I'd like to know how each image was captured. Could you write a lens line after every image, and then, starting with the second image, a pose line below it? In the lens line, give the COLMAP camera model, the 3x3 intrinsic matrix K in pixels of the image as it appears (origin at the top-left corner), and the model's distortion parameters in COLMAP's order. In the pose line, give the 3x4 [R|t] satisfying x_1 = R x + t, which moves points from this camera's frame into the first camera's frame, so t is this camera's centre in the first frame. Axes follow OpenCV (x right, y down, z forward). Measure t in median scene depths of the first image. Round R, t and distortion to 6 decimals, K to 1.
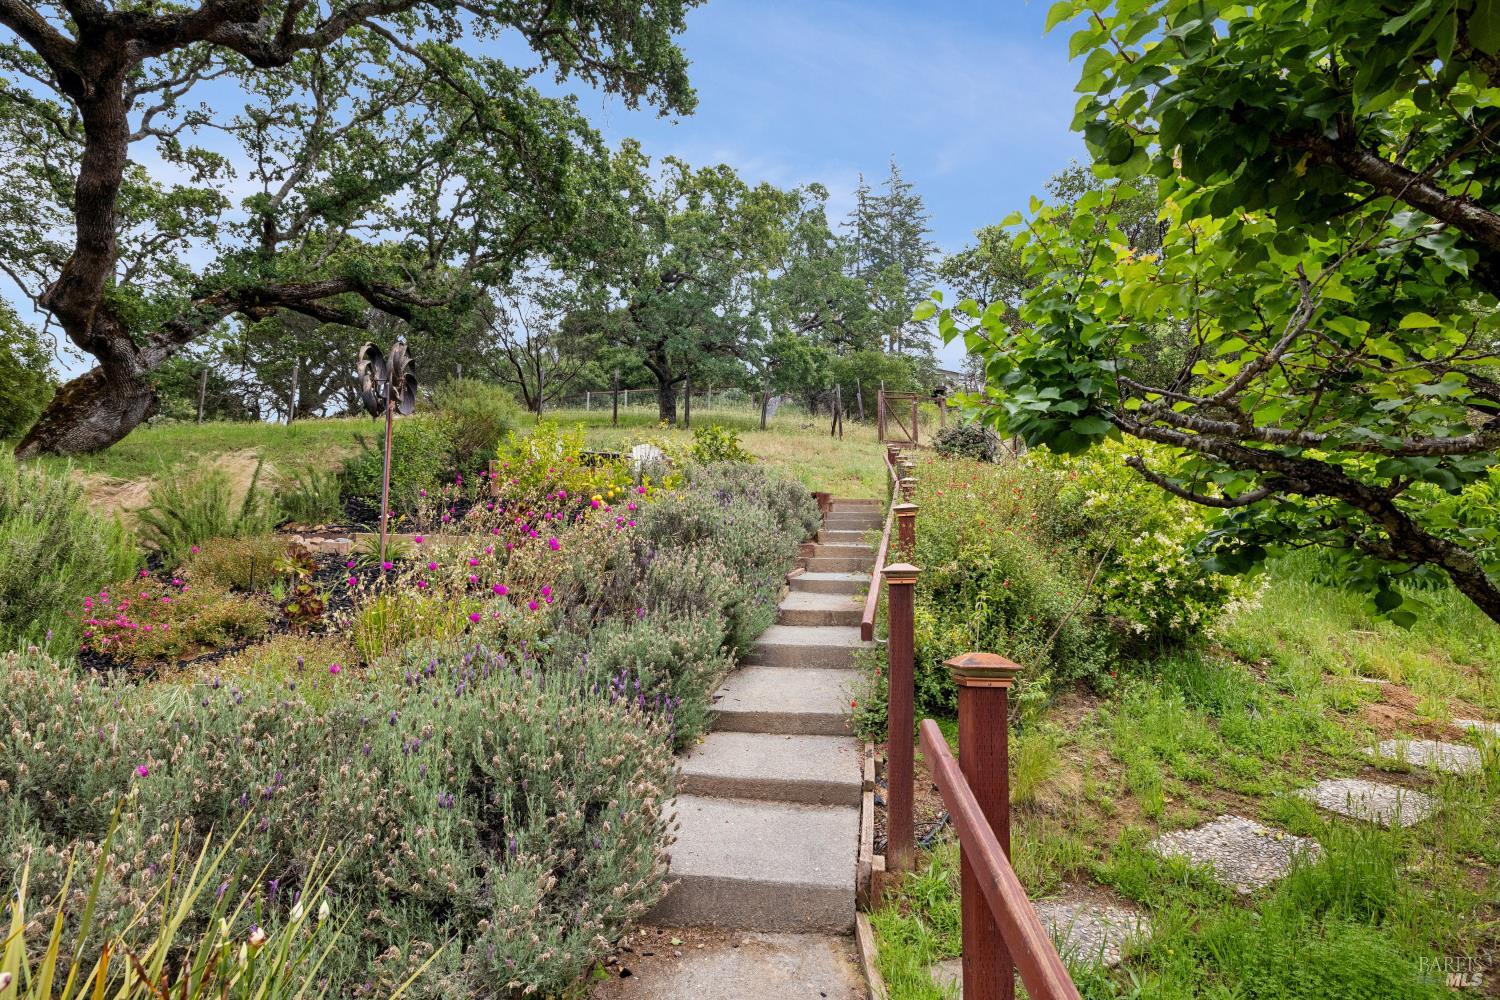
lens RADIAL K [[735.7, 0, 750.8], [0, 735.7, 500.3], [0, 0, 1]] dist [-0.001474, -0.000011]
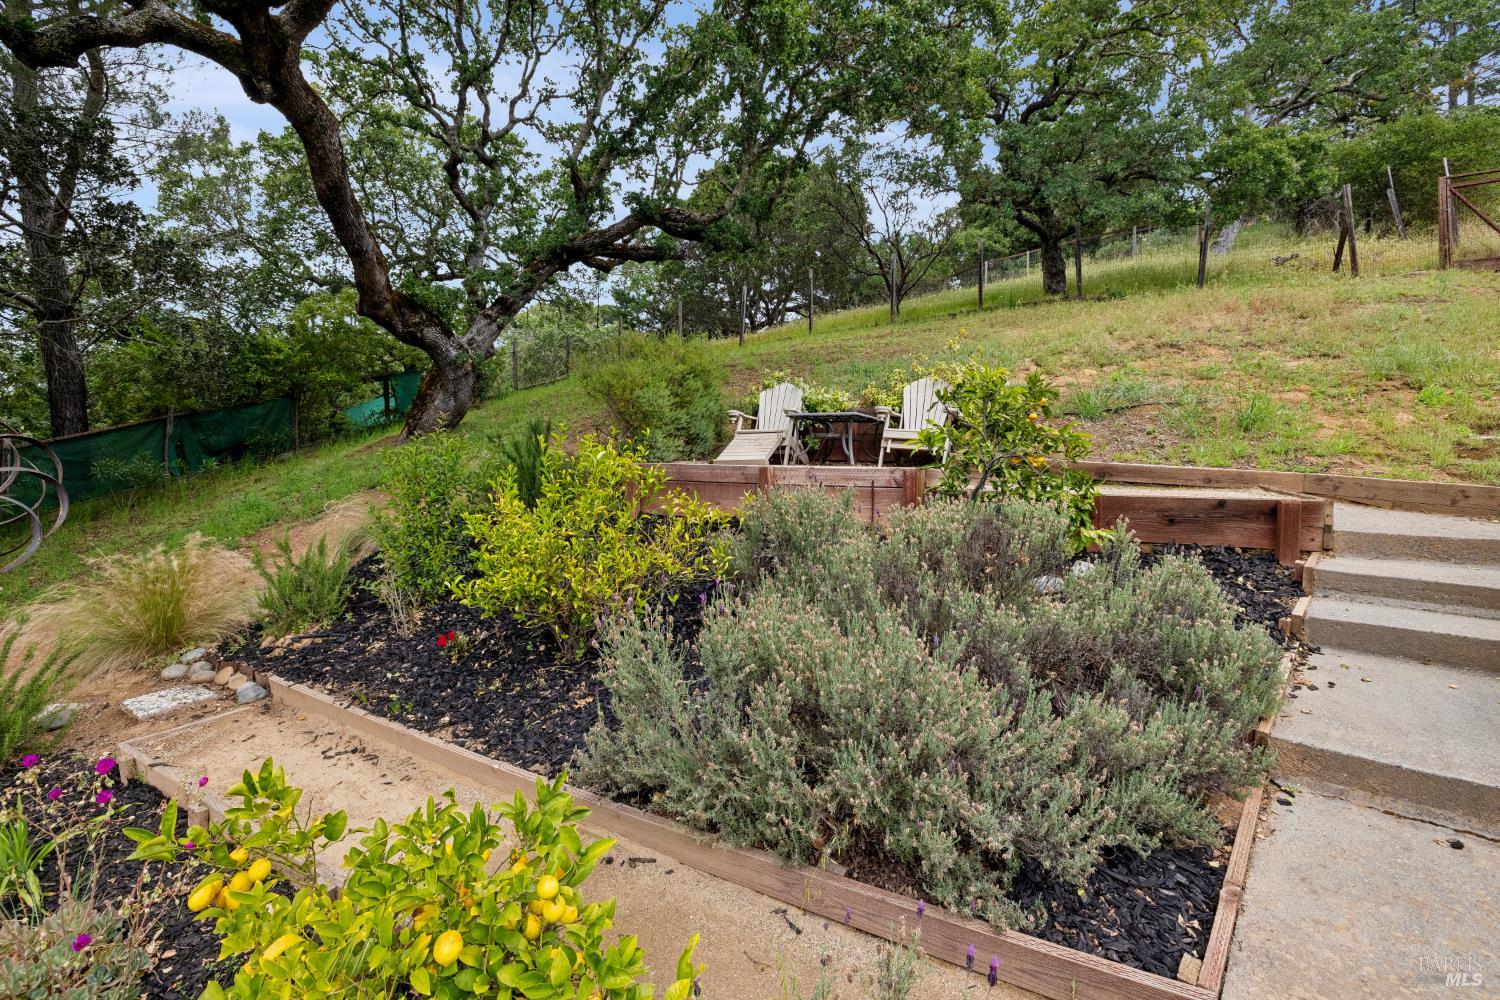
lens RADIAL K [[643.6, 0, 746.9], [0, 643.6, 439.2], [0, 0, 1]] dist [0.001253, 0.000271]
pose [[0.803184, -0.030463, -0.594952, 0.023564], [0.102445, 0.990877, 0.087564, -0.036461], [0.586857, -0.131280, 0.798977, 0.193380]]
